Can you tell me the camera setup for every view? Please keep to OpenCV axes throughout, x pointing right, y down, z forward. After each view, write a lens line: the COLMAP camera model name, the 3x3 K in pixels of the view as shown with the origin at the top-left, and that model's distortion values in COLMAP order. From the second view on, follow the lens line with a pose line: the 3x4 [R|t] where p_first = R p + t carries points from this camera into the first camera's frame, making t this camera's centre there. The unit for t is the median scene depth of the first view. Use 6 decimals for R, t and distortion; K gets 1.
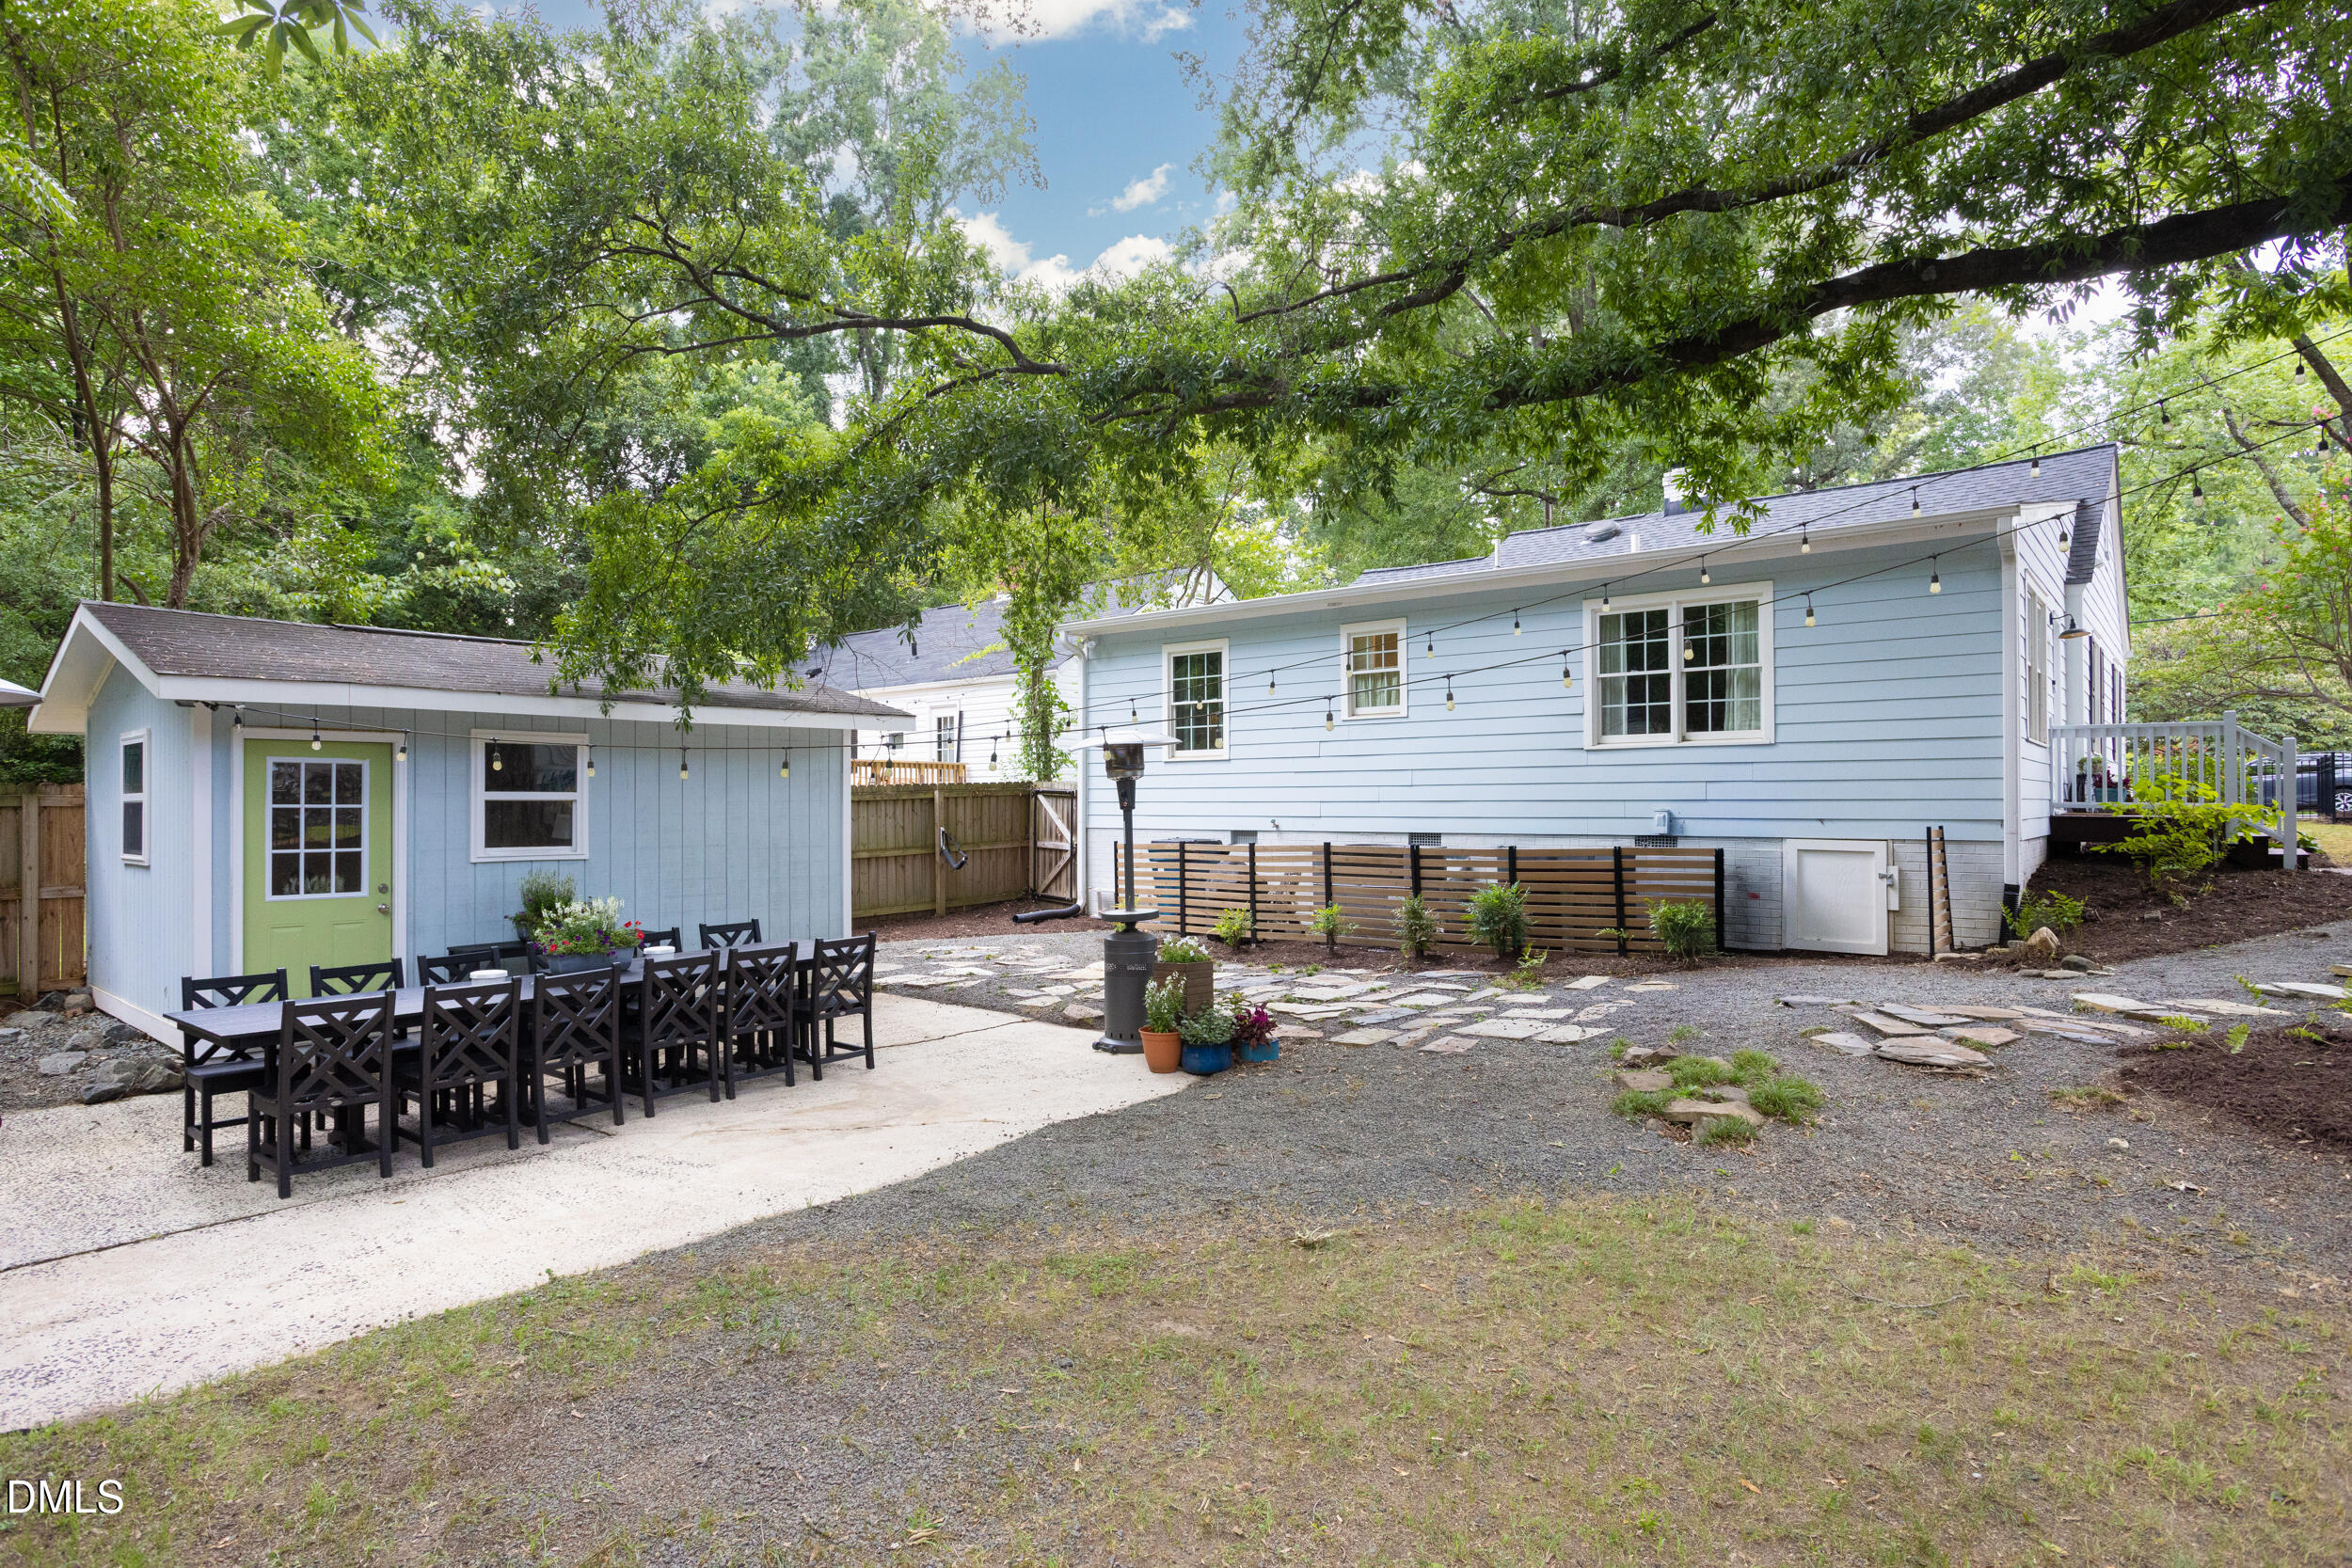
lens RADIAL K [[1250.2, 0, 1240.2], [0, 1250.2, 797.6], [0, 0, 1]] dist [-0.055132, 0.007509]
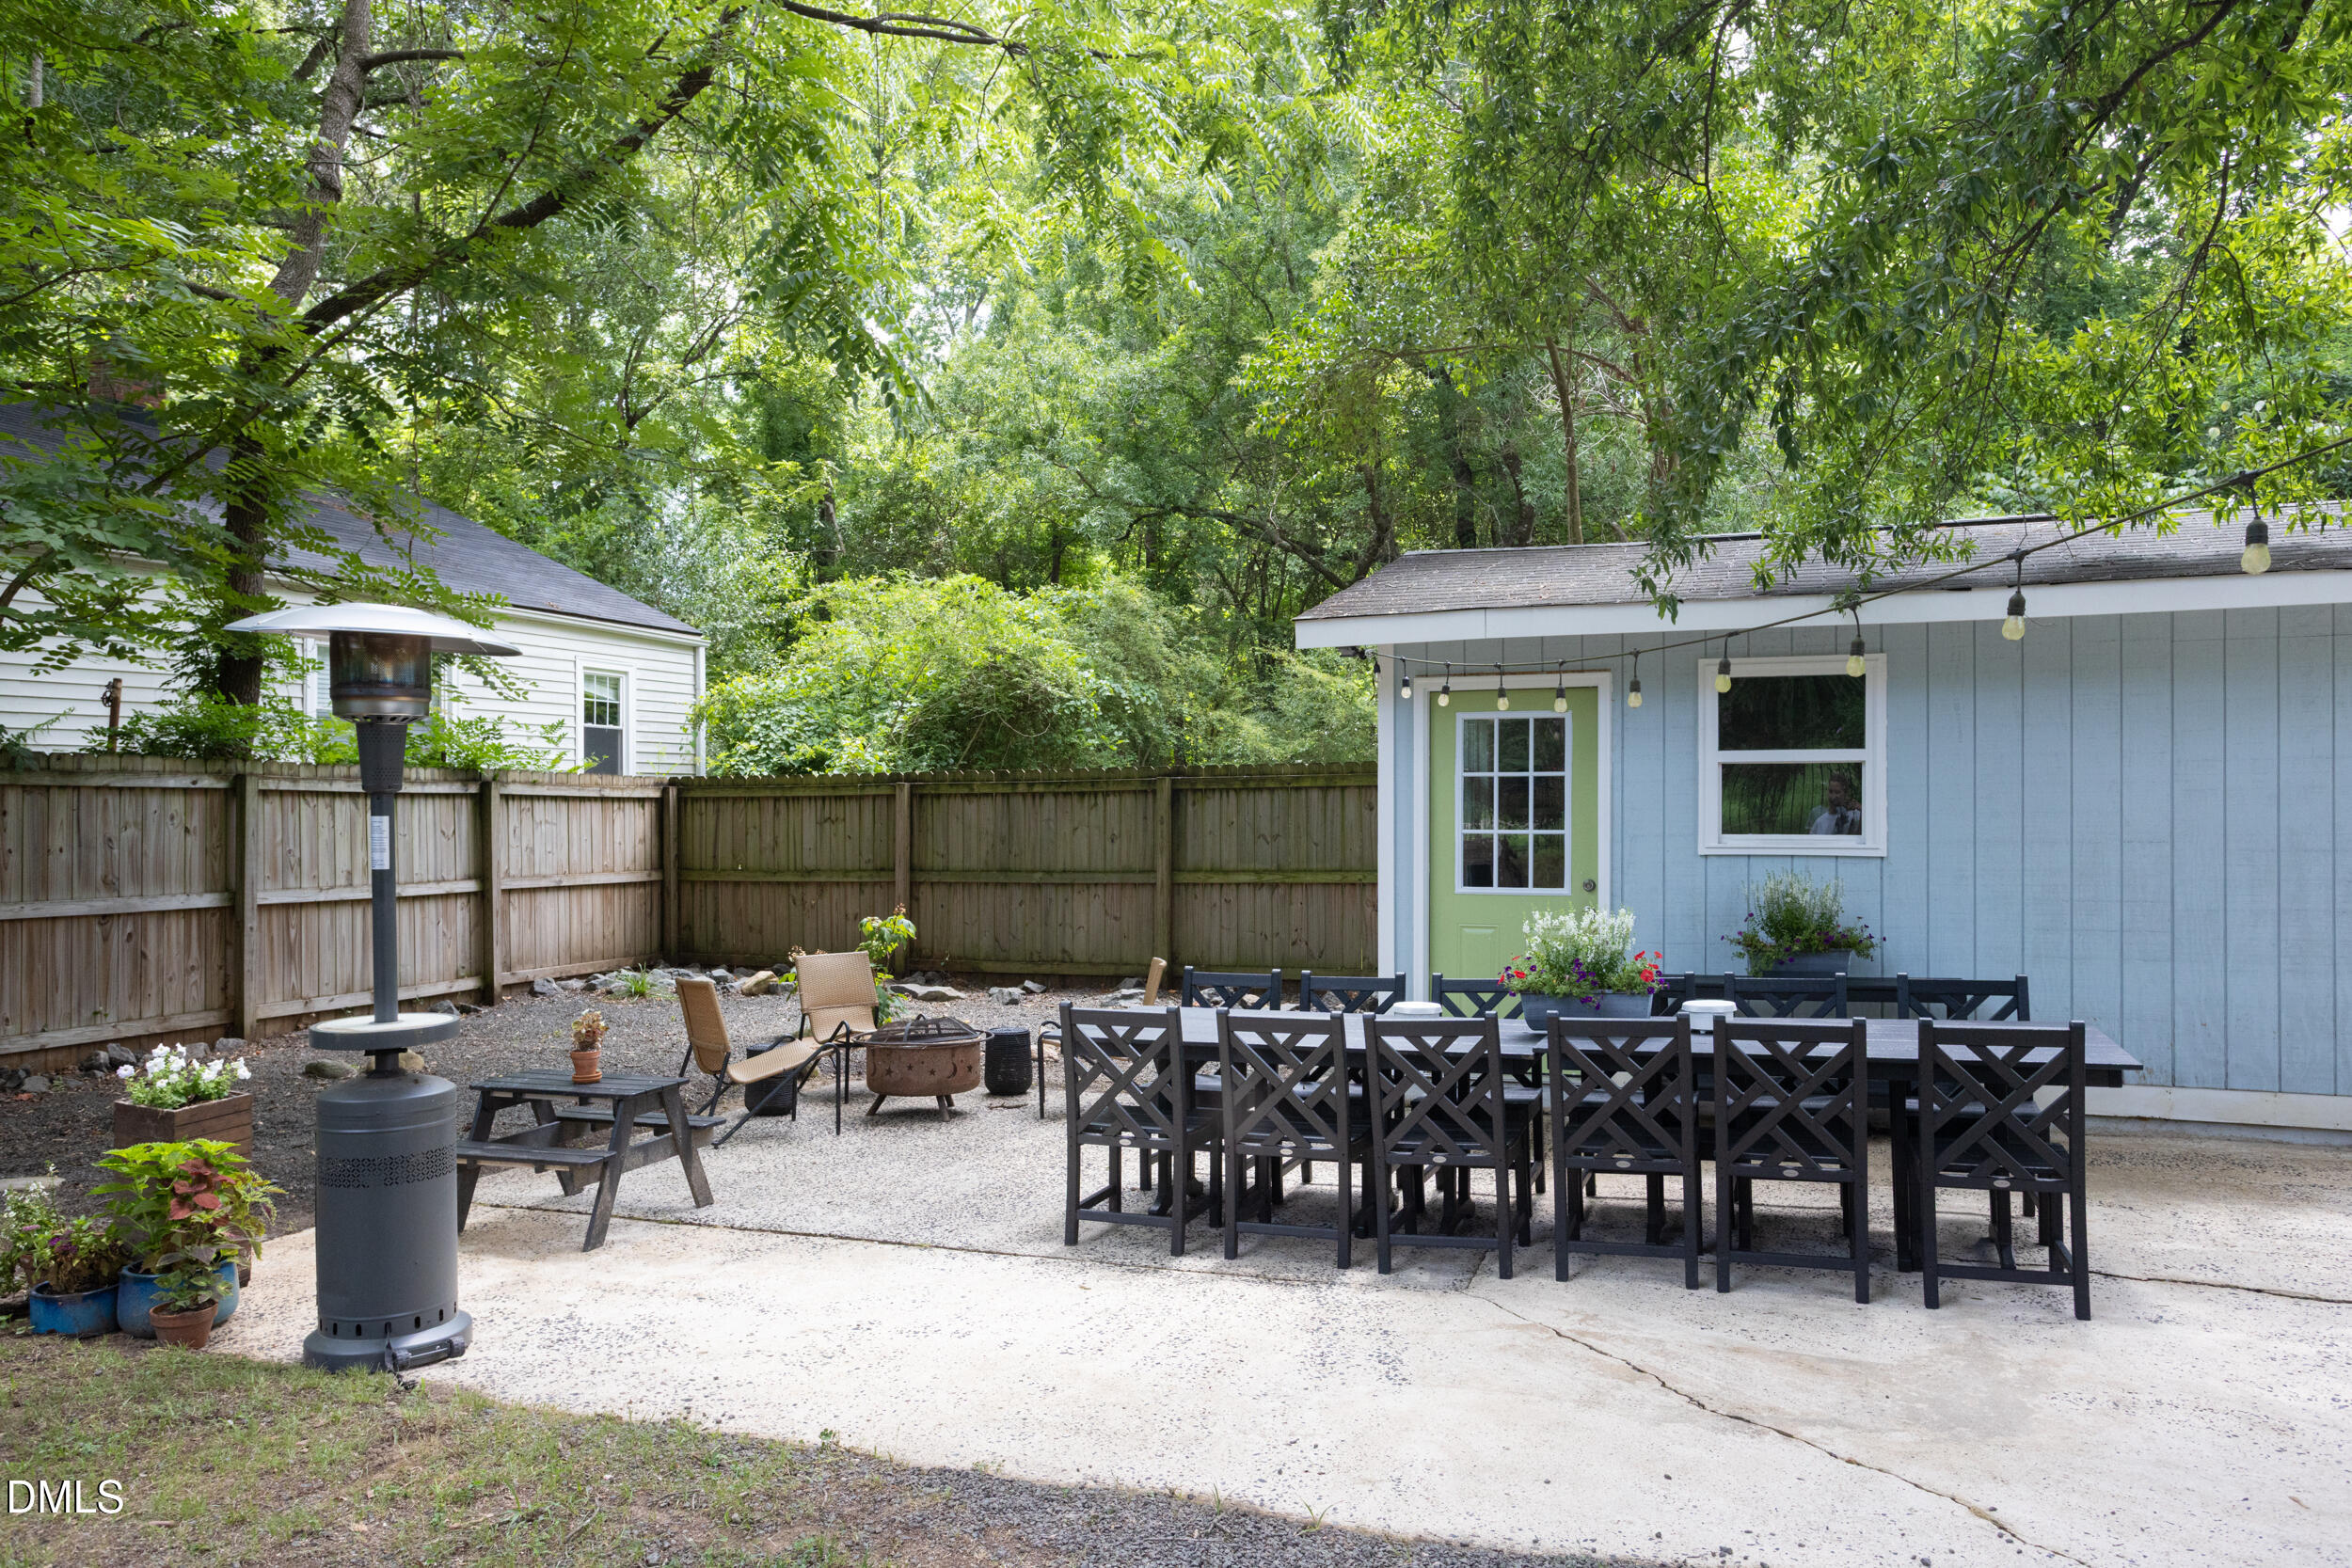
lens RADIAL K [[1642.9, 0, 1188.6], [0, 1642.9, 830.0], [0, 0, 1]] dist [0.000812, 0.014107]
pose [[0.284541, 0.016616, -0.958520, 0.207196], [0.007943, 0.999775, 0.019689, 0.021952], [0.958631, -0.013216, 0.284345, 0.540415]]
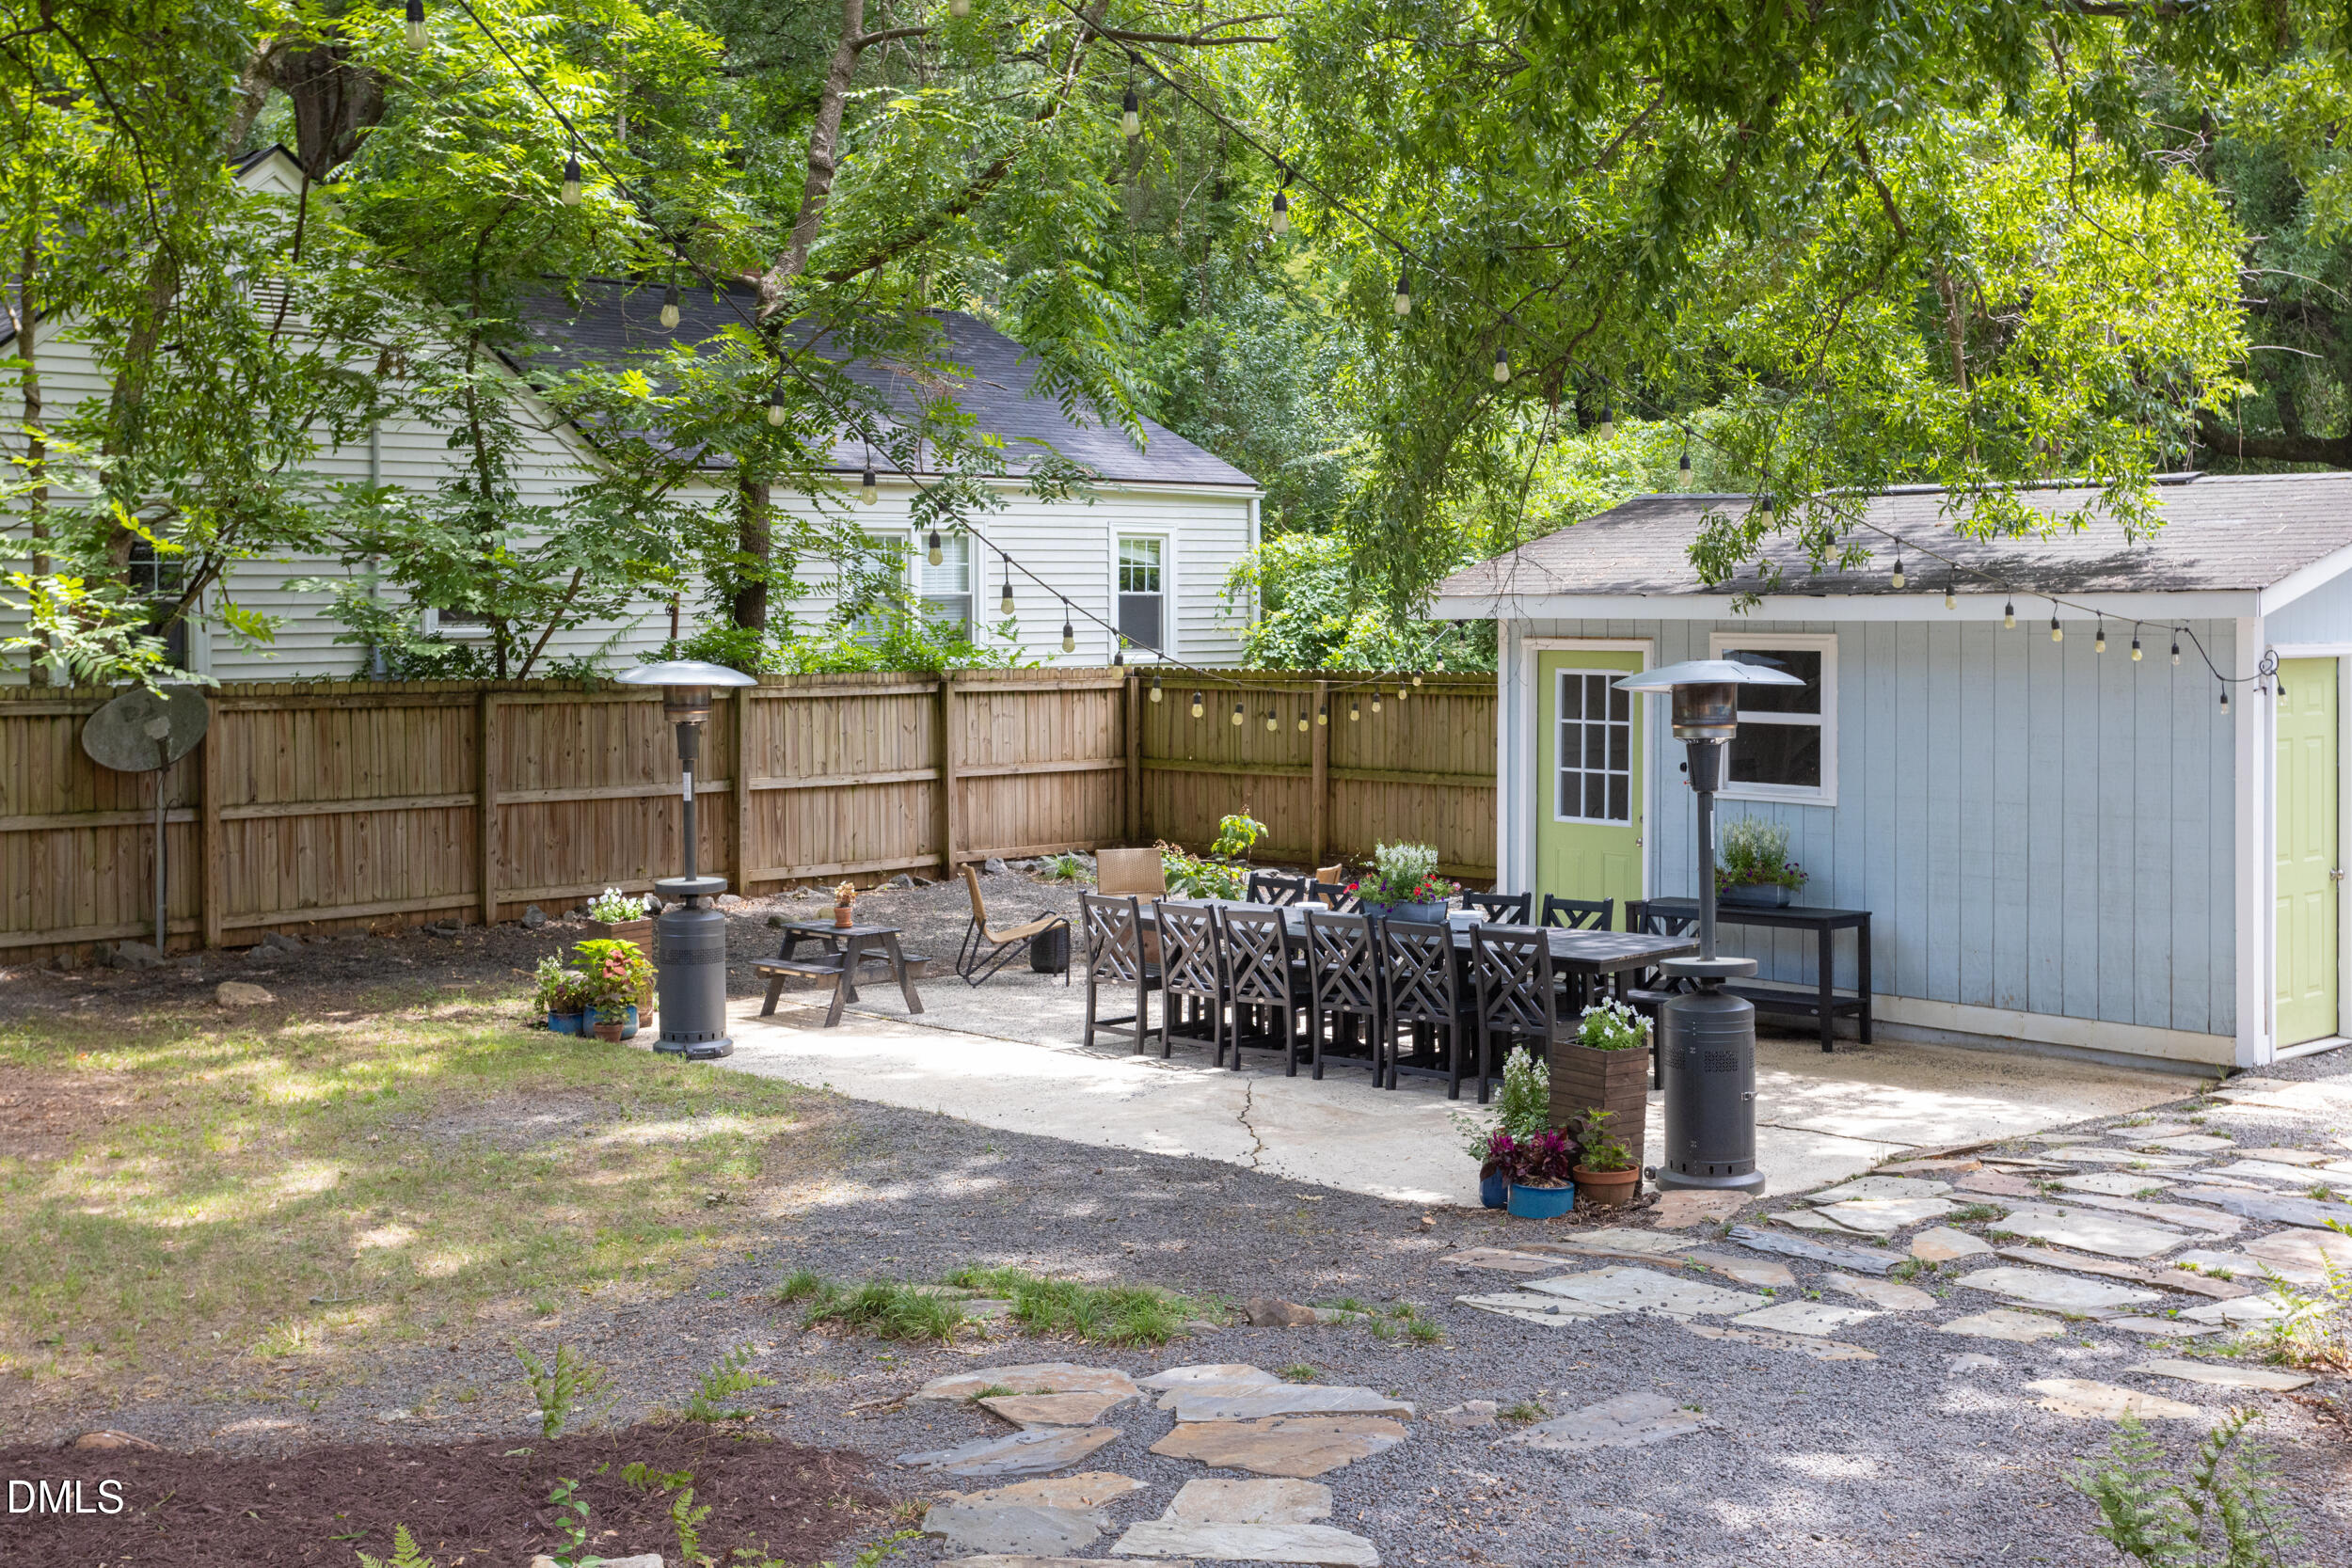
lens RADIAL K [[2753.3, 0, 1179.2], [0, 2753.3, 782.5], [0, 0, 1]] dist [0.003192, 0.000000]
pose [[-0.170761, 0.073884, -0.982539, 1.447149], [0.010487, 0.997264, 0.073168, -0.111440], [0.985257, 0.002190, -0.171068, 1.131023]]
